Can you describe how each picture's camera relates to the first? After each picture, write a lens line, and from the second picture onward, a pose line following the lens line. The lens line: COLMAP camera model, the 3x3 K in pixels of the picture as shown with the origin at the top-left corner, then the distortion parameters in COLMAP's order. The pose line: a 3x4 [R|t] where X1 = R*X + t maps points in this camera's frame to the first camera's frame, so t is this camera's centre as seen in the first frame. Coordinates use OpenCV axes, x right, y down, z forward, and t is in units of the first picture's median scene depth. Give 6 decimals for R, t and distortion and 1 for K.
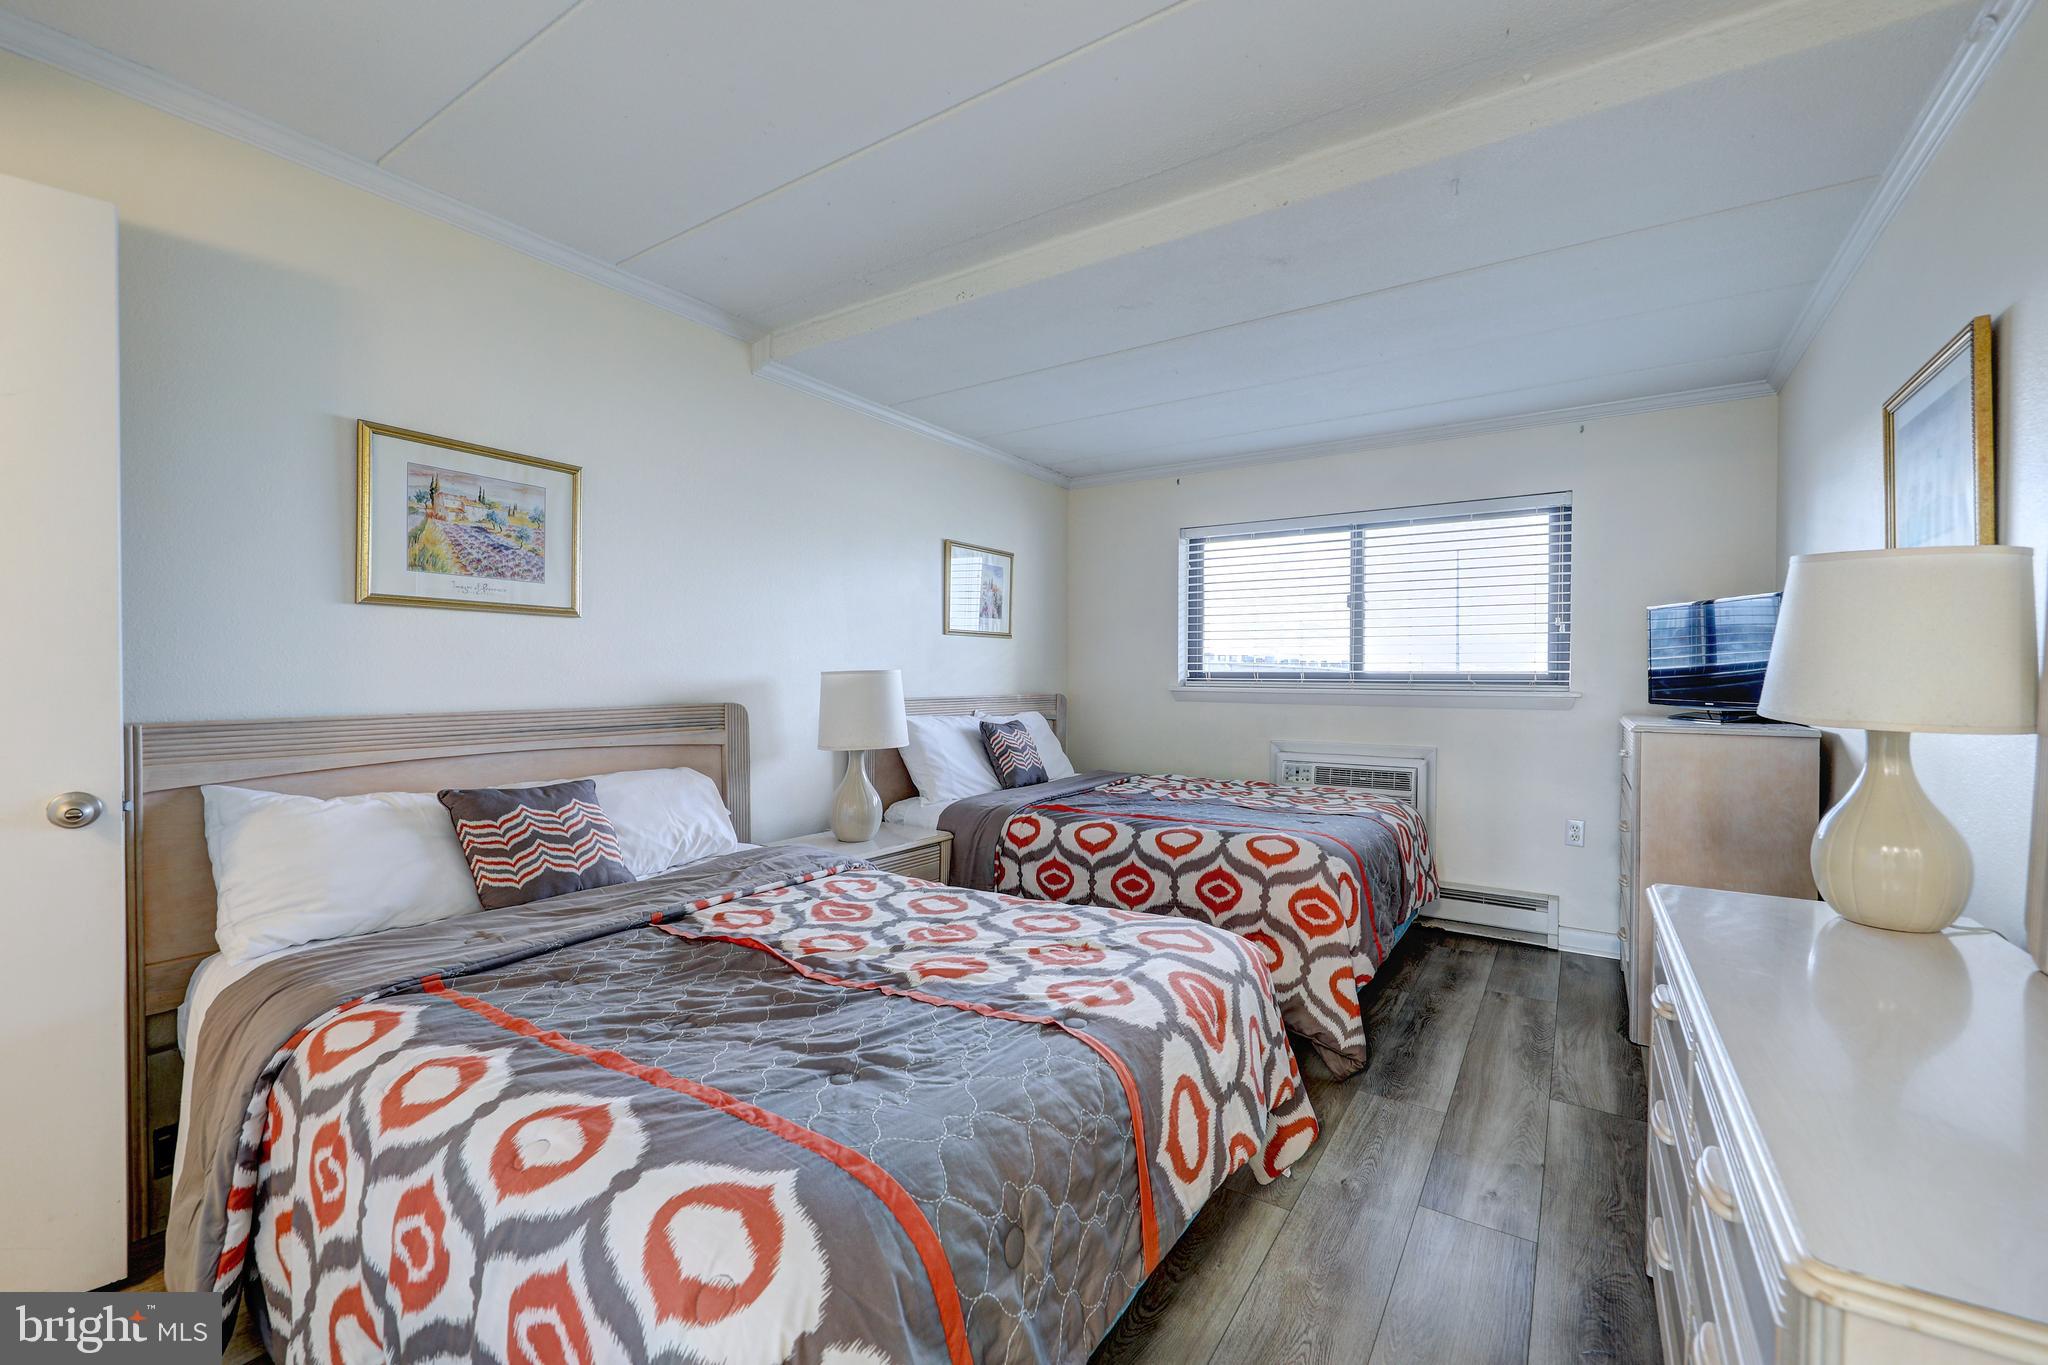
lens RADIAL K [[845.6, 0, 1032.2], [0, 845.6, 683.2], [0, 0, 1]] dist [0.000564, 0.000242]
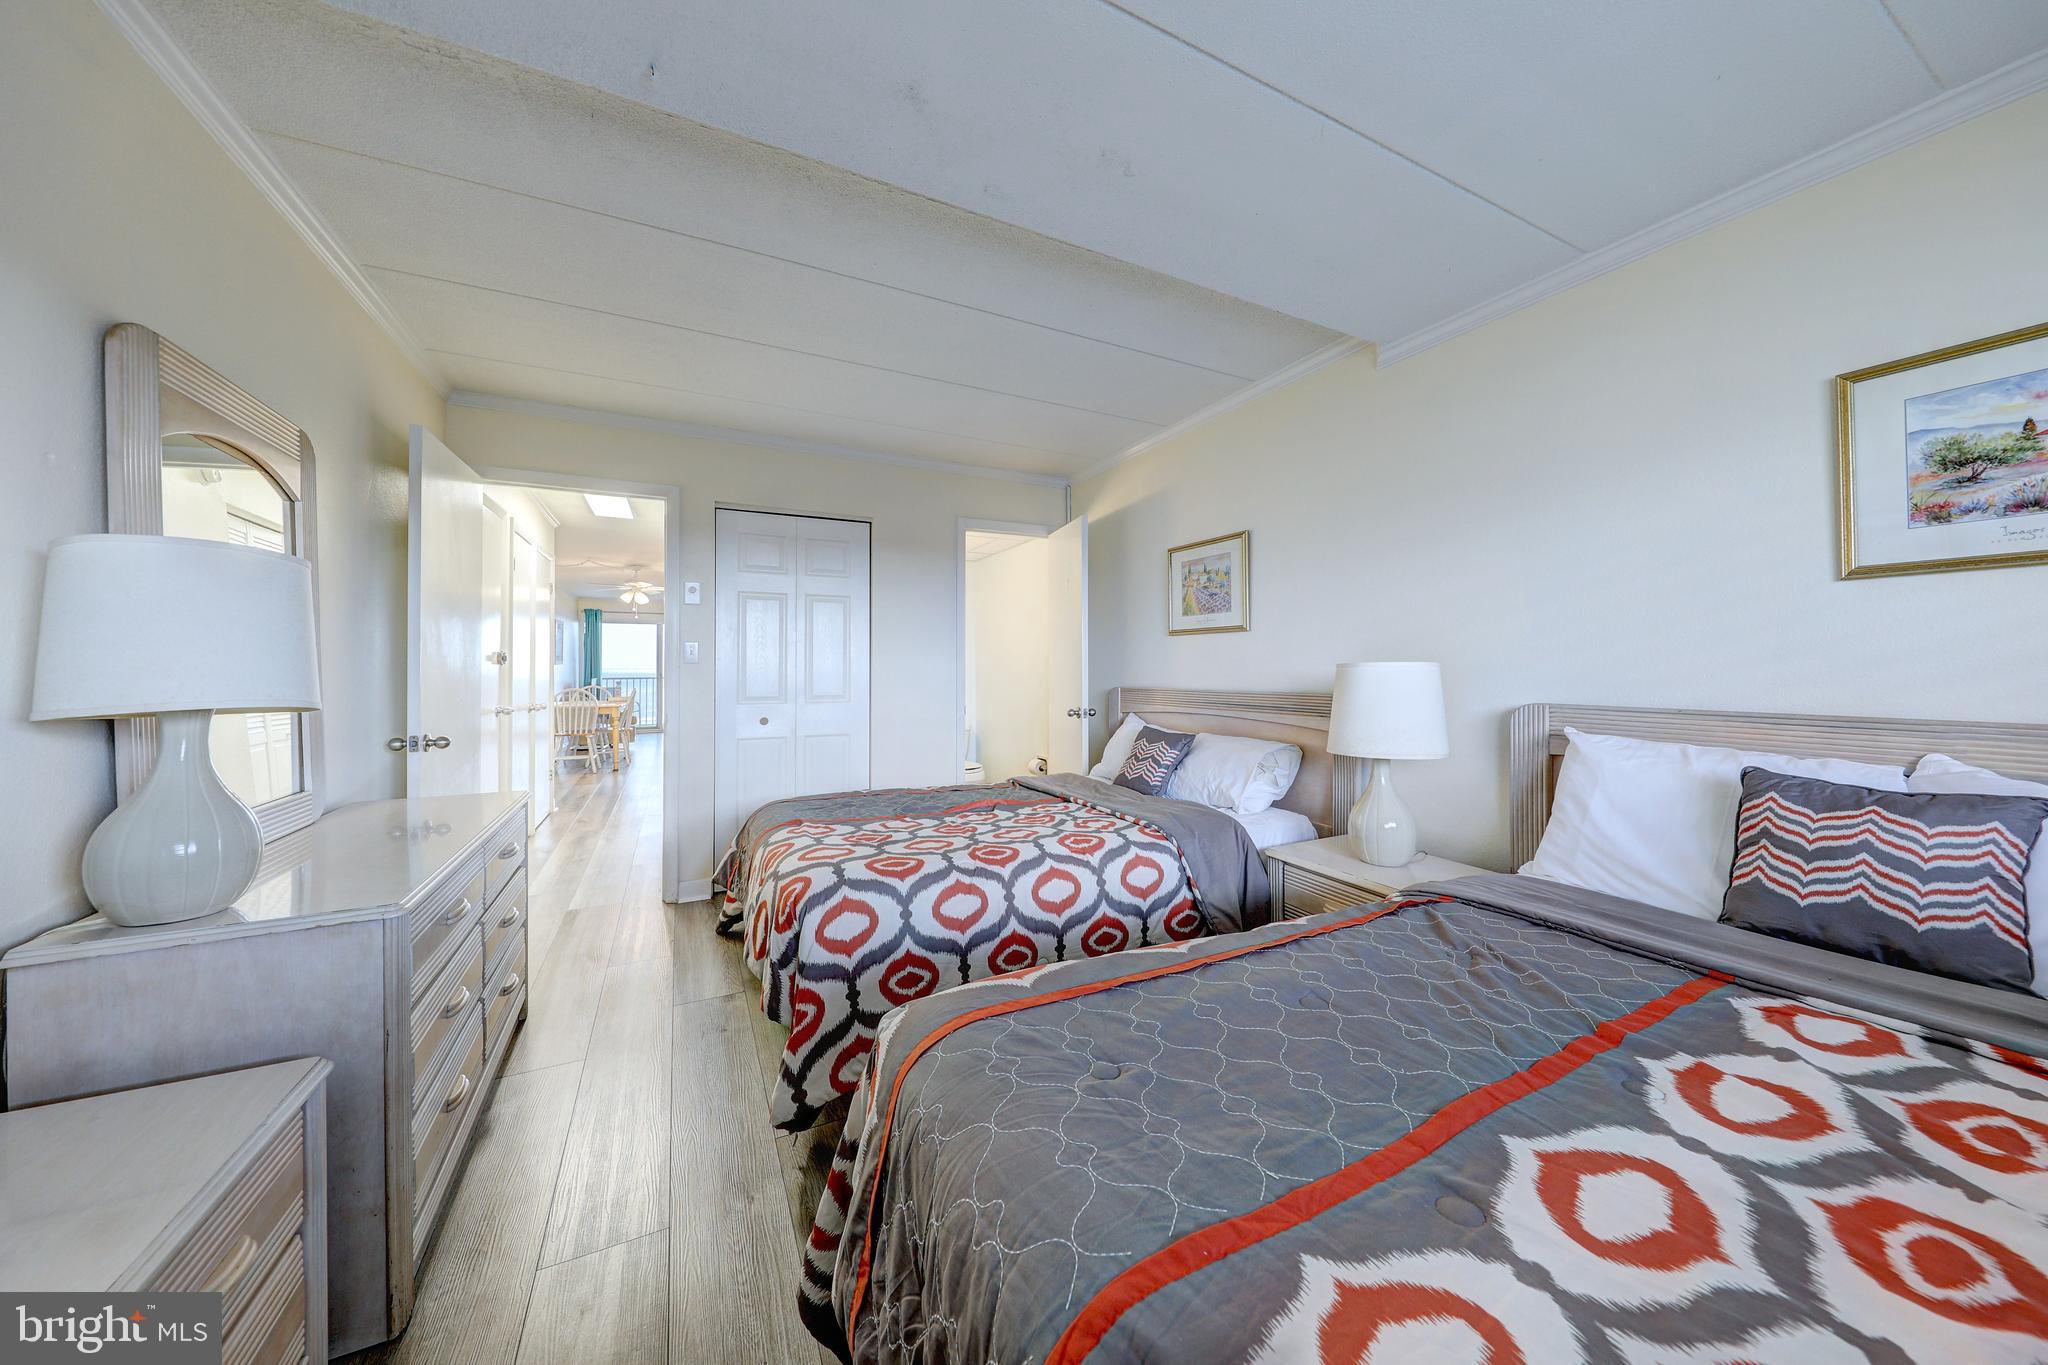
lens RADIAL K [[709.6, 0, 1035.7], [0, 709.6, 664.7], [0, 0, 1]] dist [-0.001940, -0.000098]
pose [[-0.496392, 0.015858, -0.867954, 0.786135], [0.012297, 0.999861, 0.011235, -0.037783], [0.868011, -0.005096, -0.496518, 1.359999]]
